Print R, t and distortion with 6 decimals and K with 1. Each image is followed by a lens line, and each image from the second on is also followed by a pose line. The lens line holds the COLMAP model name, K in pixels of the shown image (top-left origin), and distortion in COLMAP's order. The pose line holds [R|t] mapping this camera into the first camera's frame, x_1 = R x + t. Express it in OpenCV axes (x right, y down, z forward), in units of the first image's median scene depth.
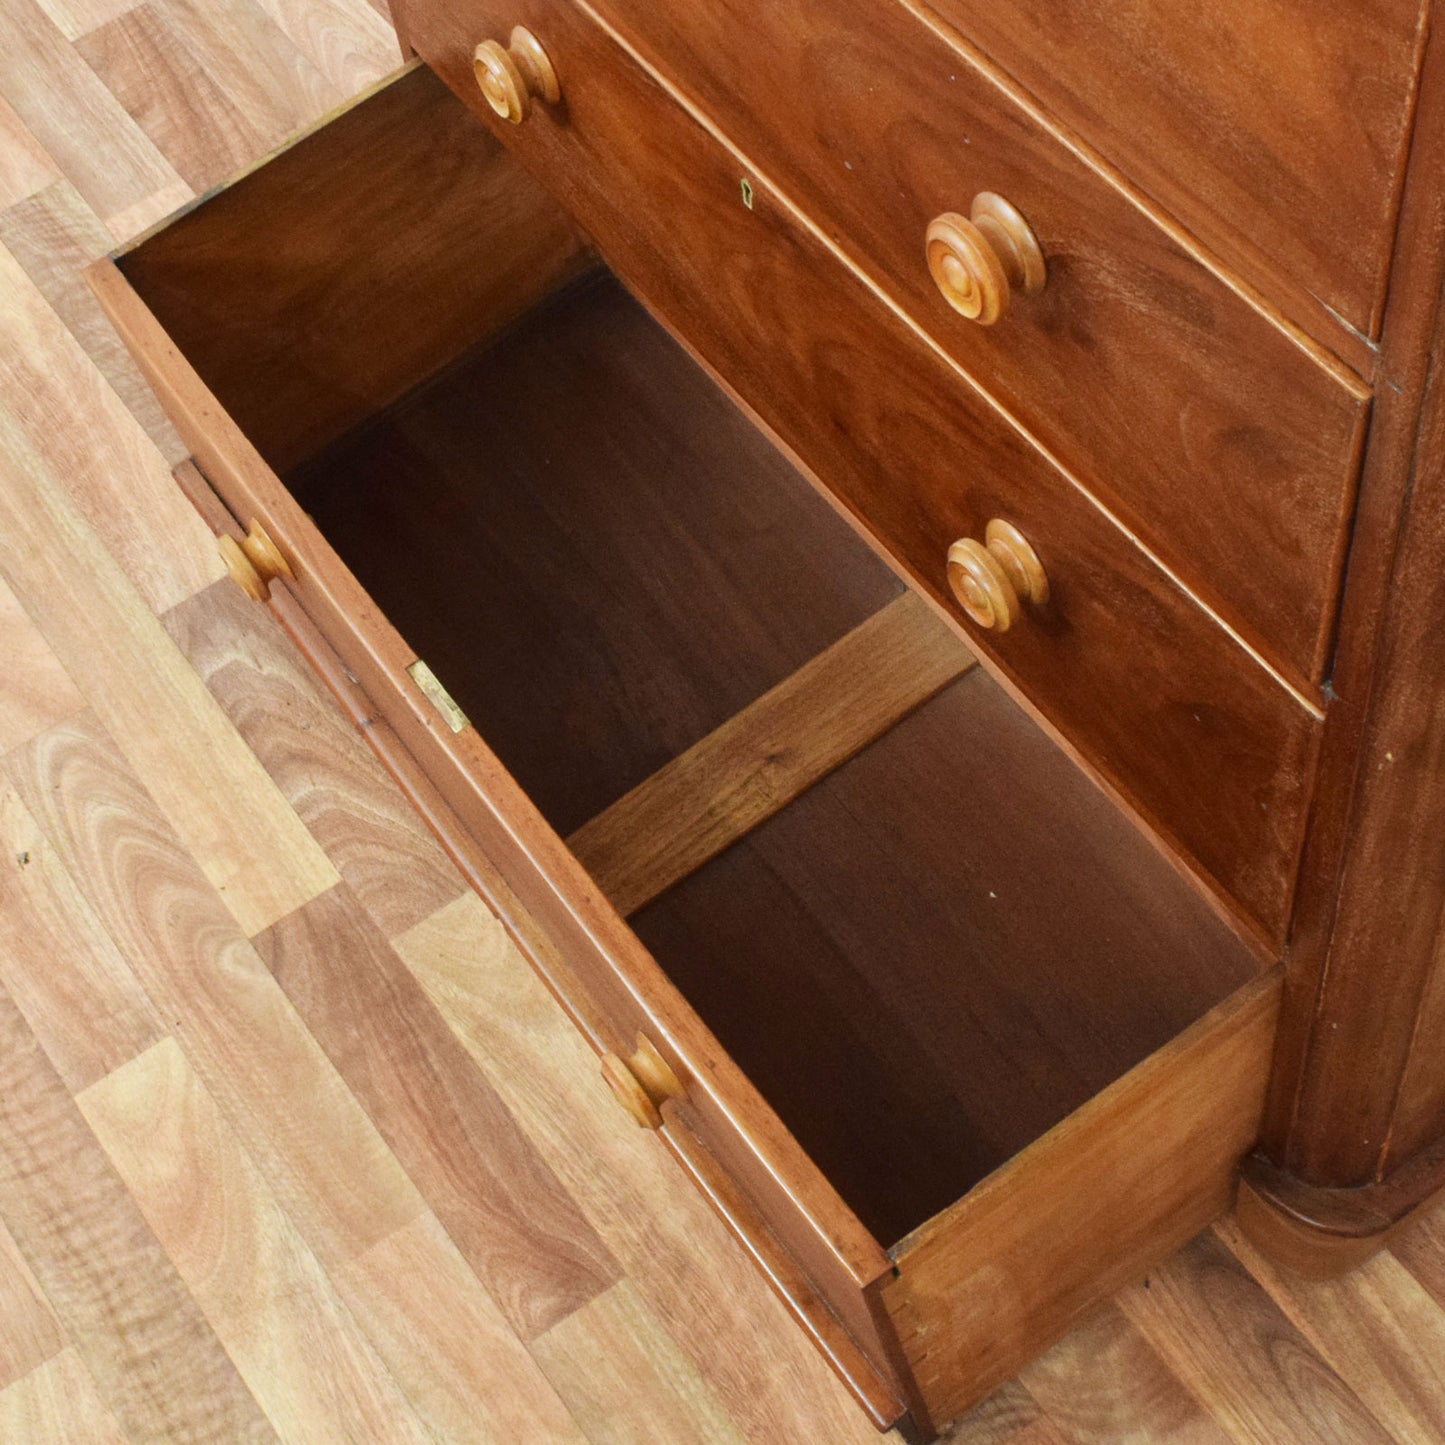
lens RADIAL K [[2627.4, 0, 746.0], [0, 2627.4, 718.8], [0, 0, 1]] dist [-0.028508, 0.033760]
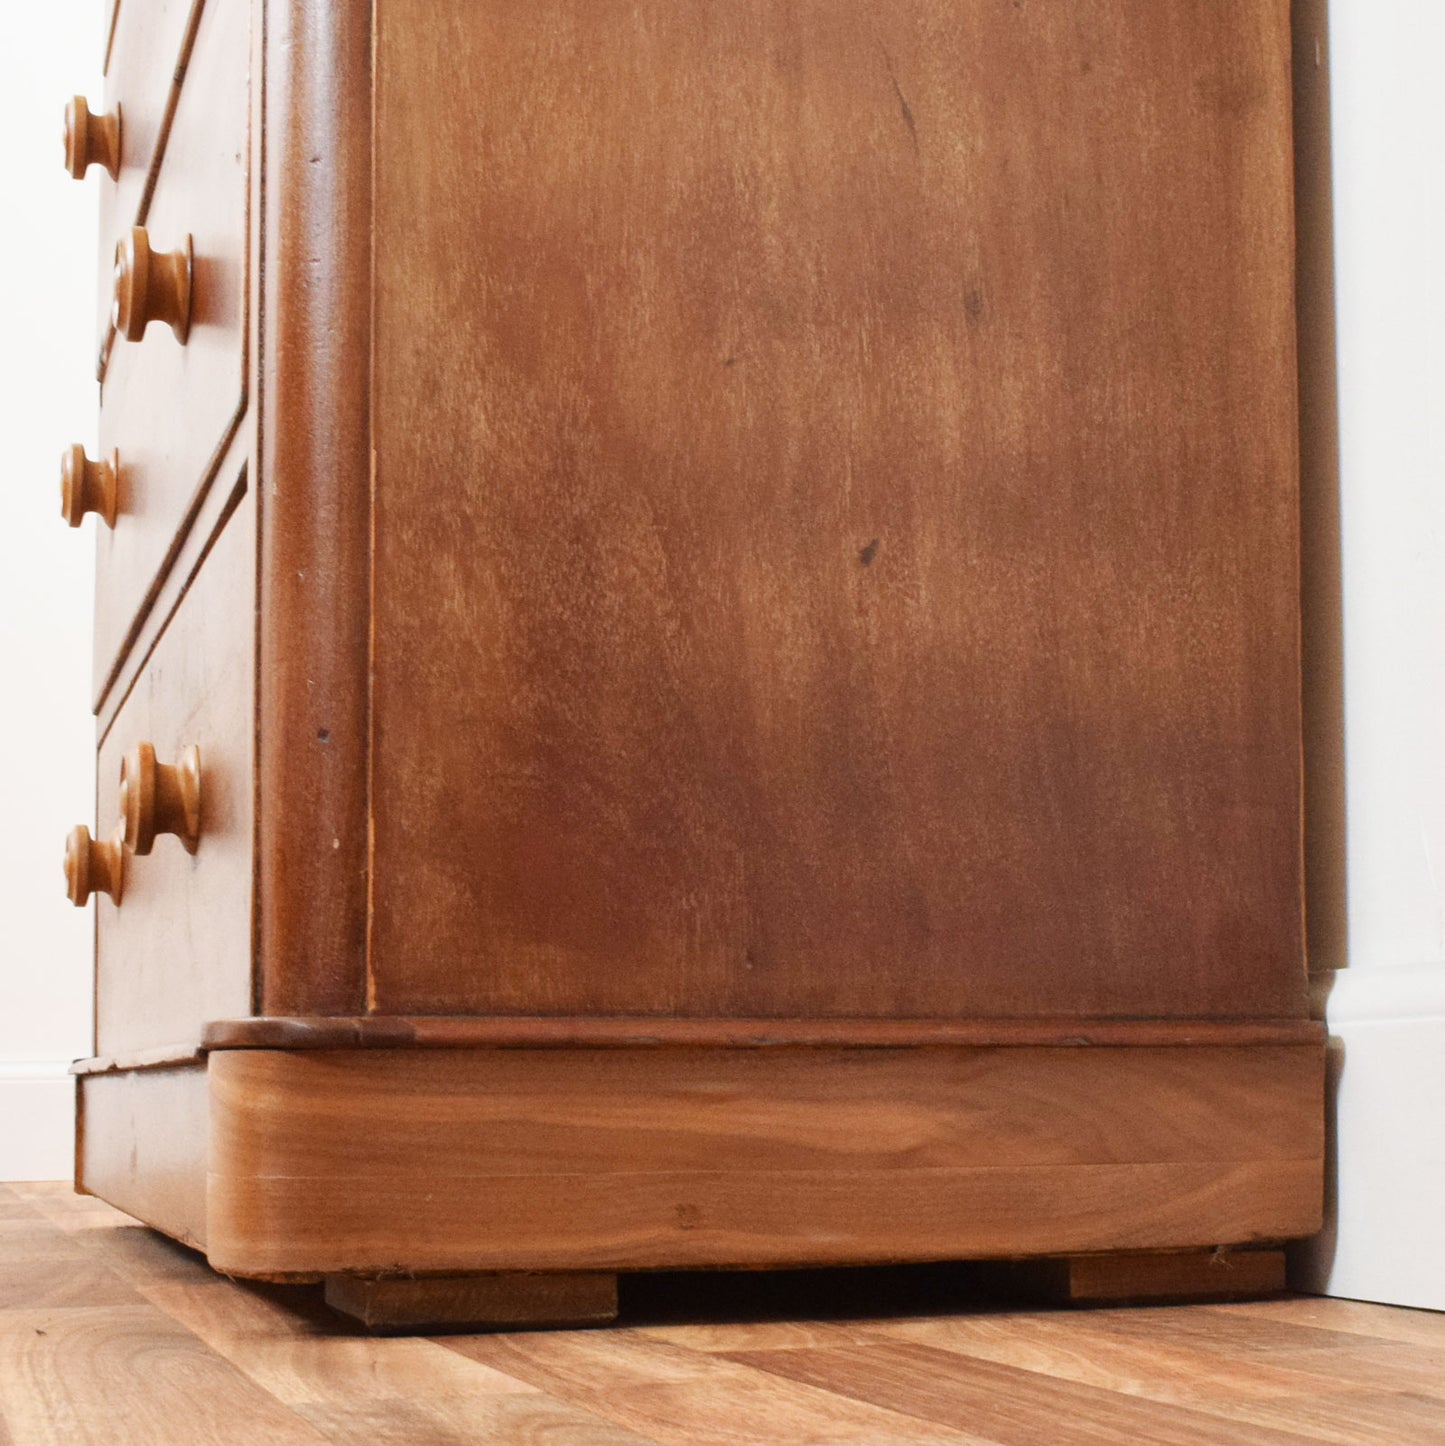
lens RADIAL K [[2629.2, 0, 724.0], [0, 2629.2, 964.6], [0, 0, 1]] dist [-0.028508, 0.033760]
pose [[0.949792, 0.073313, -0.304173, 0.427067], [-0.298289, 0.505618, -0.809552, 0.547504], [0.094445, 0.859637, 0.502100, 0.562724]]
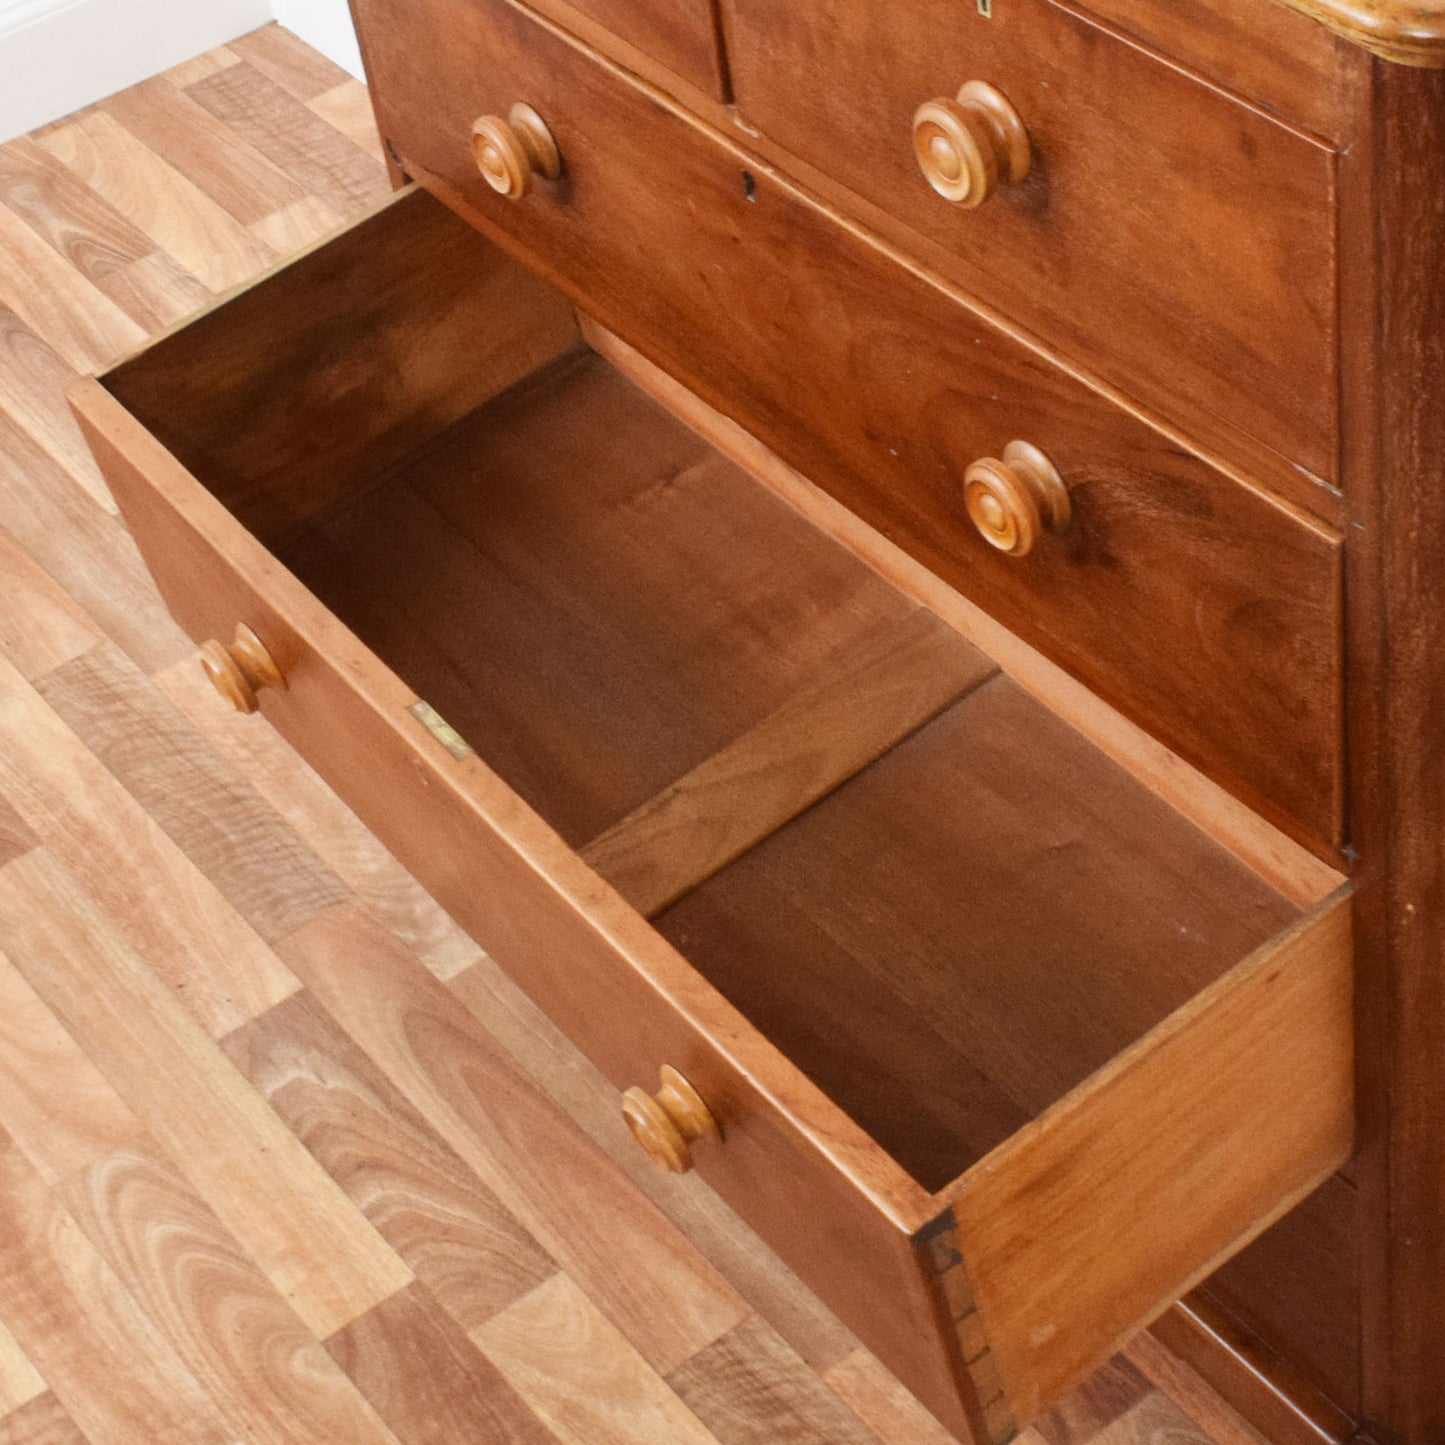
lens RADIAL K [[3142.1, 0, 945.3], [0, 3142.1, 647.1], [0, 0, 1]] dist [-0.019921, -0.013680]
pose [[0.997655, -0.045588, 0.051051, -0.007695], [0.057419, 0.963417, -0.261782, 0.151711], [-0.037250, 0.264100, 0.963776, -0.183876]]
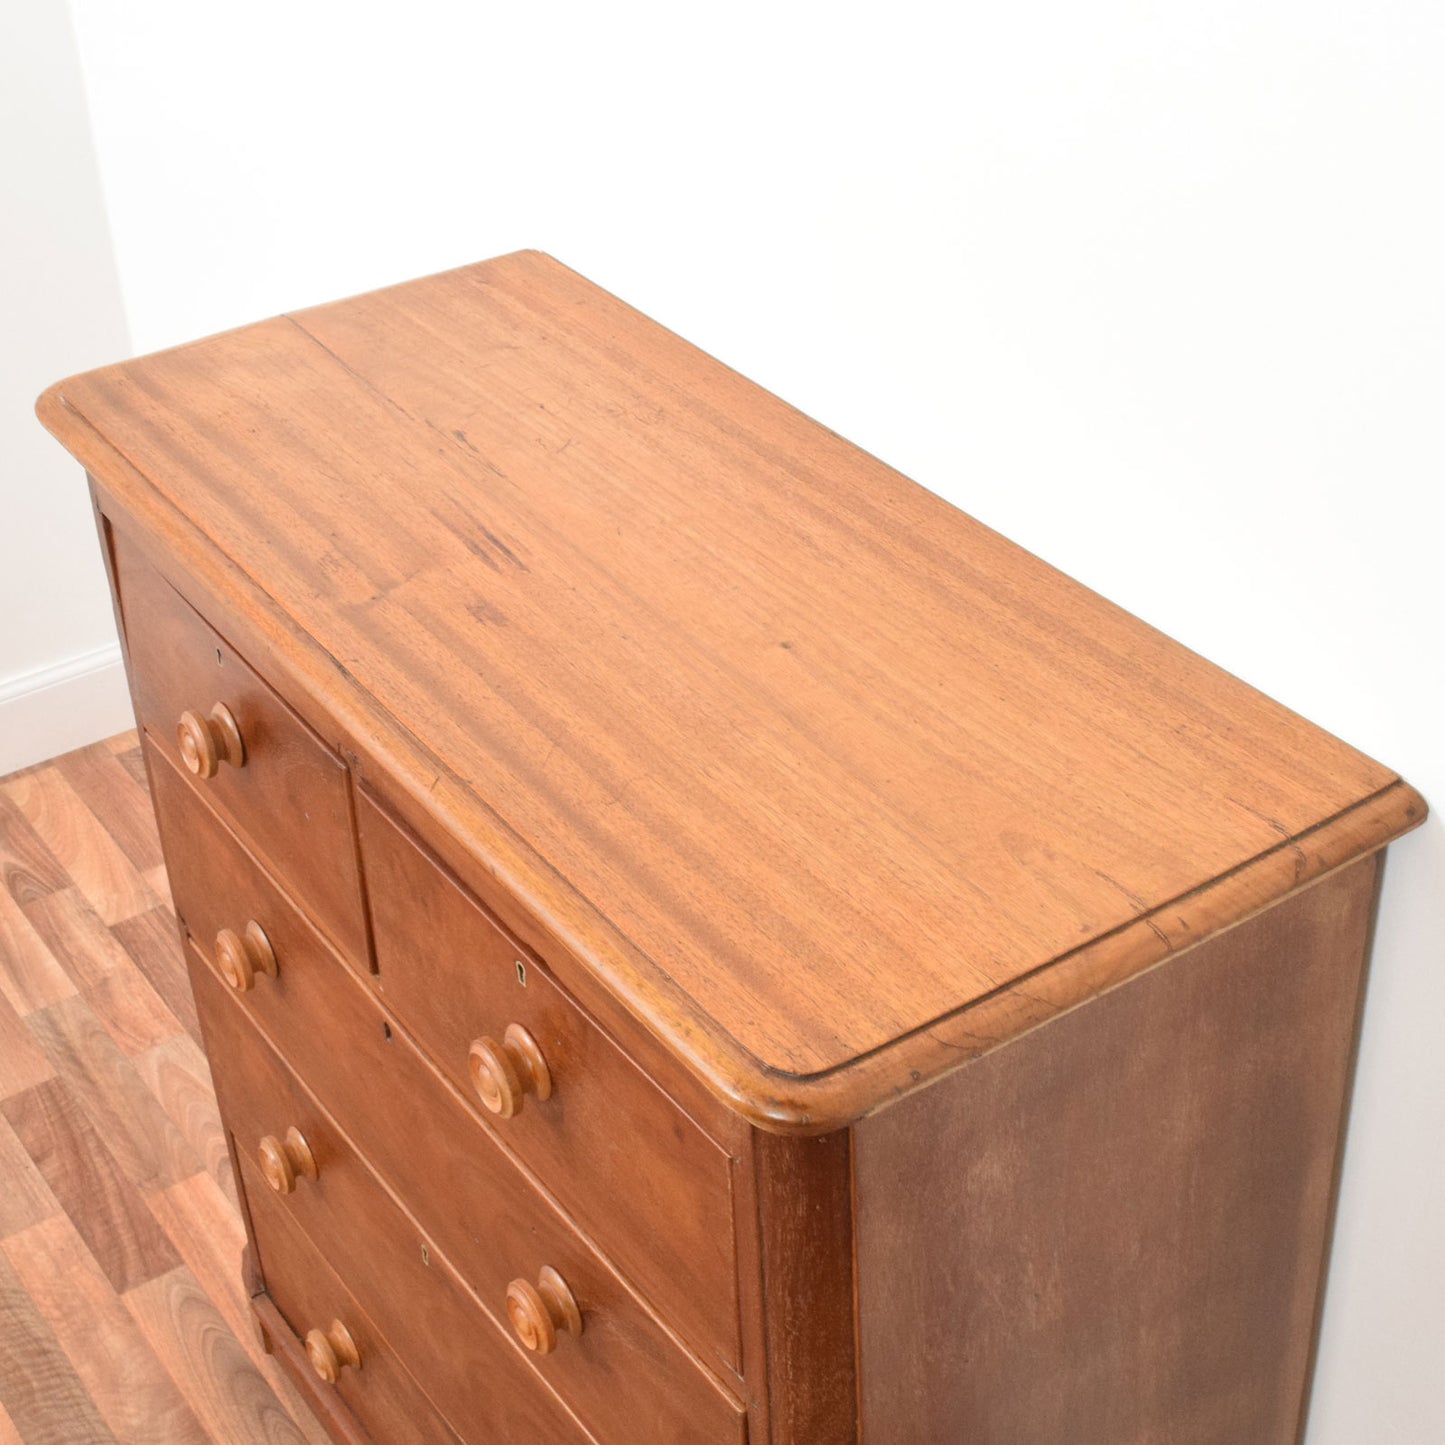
lens RADIAL K [[2390.7, 0, 861.0], [0, 2390.7, 720.5], [0, 0, 1]] dist [-0.092608, 0.024885]
pose [[0.995892, 0.052843, 0.073532, 0.097006], [-0.019586, 0.918543, -0.394836, 0.029737], [-0.088407, 0.391774, 0.915804, -0.246427]]
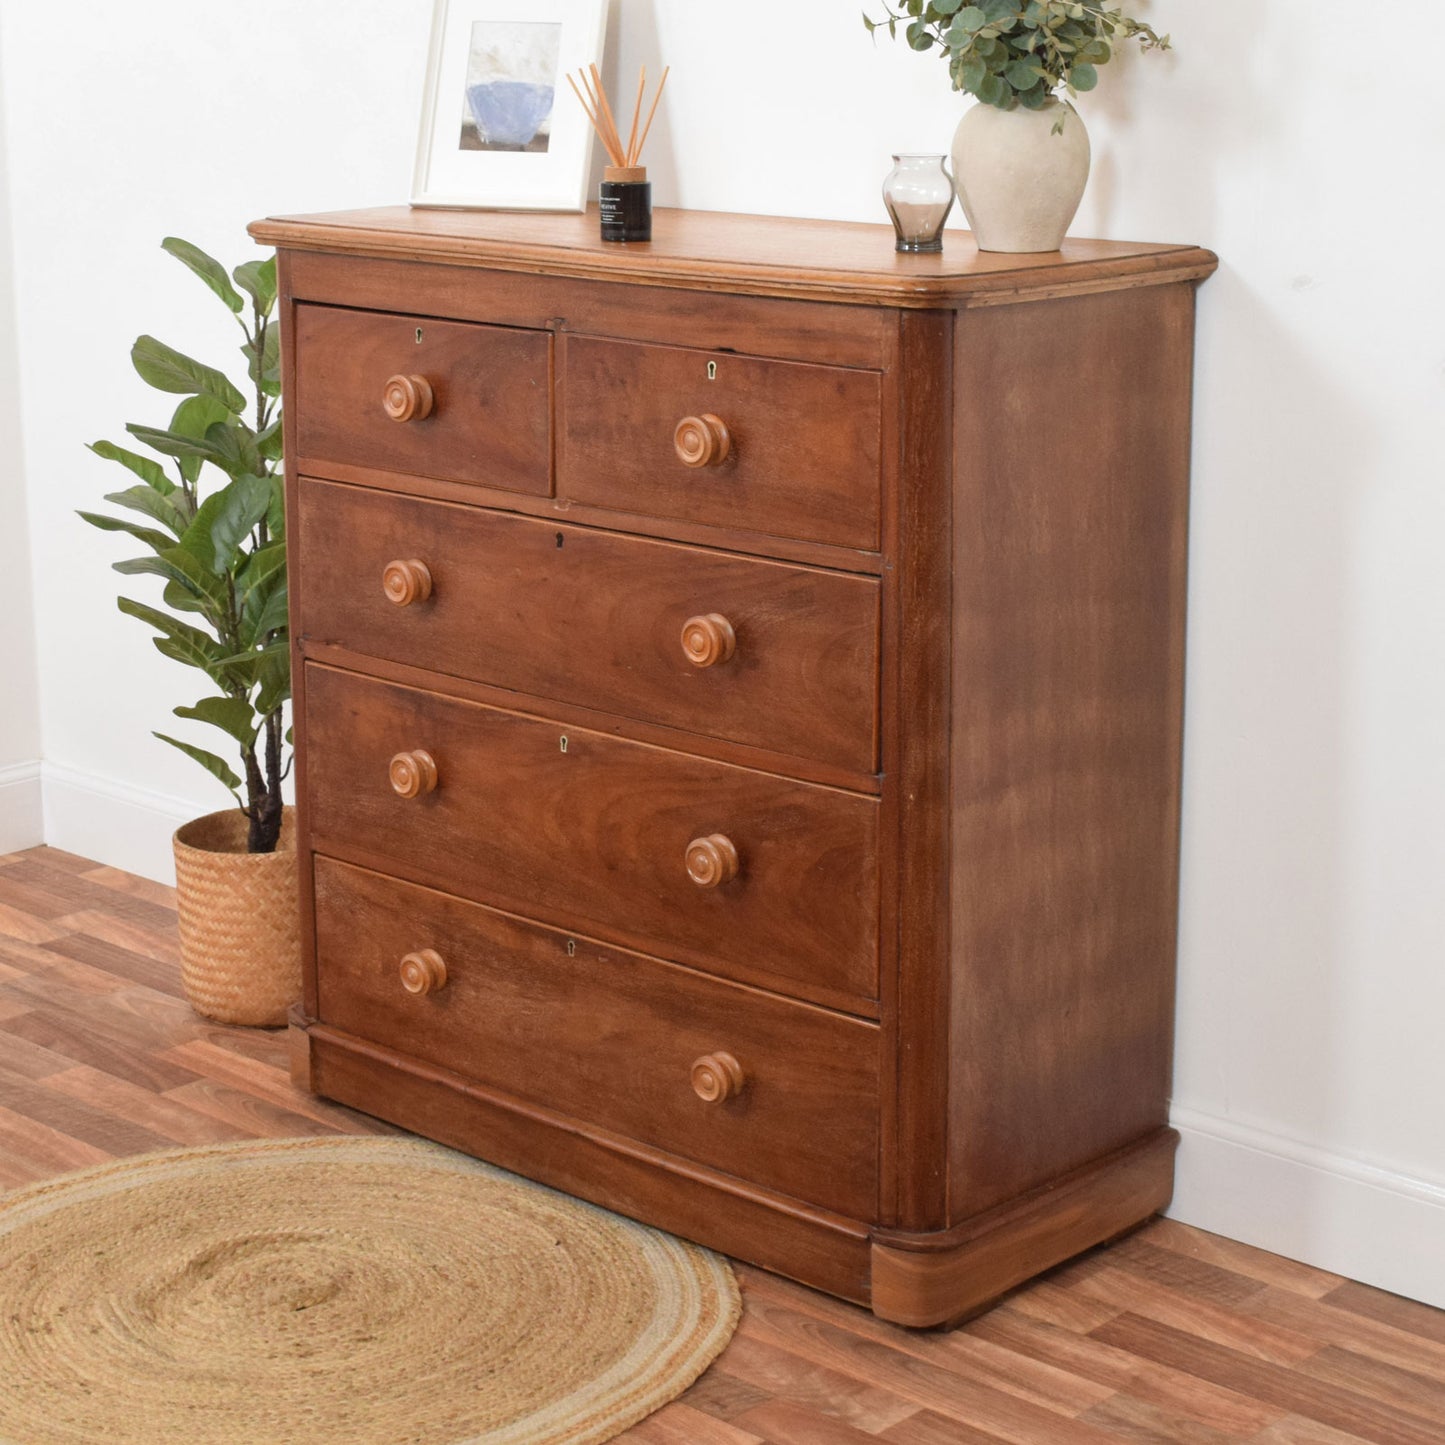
lens RADIAL K [[3011.9, 0, 722.5], [0, 3011.9, 722.5], [0, 0, 1]] dist [-0.018515, 0.060164]
pose [[0.973381, 0.036977, 0.226188, -0.313377], [0.128165, 0.730347, -0.670945, 1.052348], [-0.190006, 0.682074, 0.706167, -0.527395]]
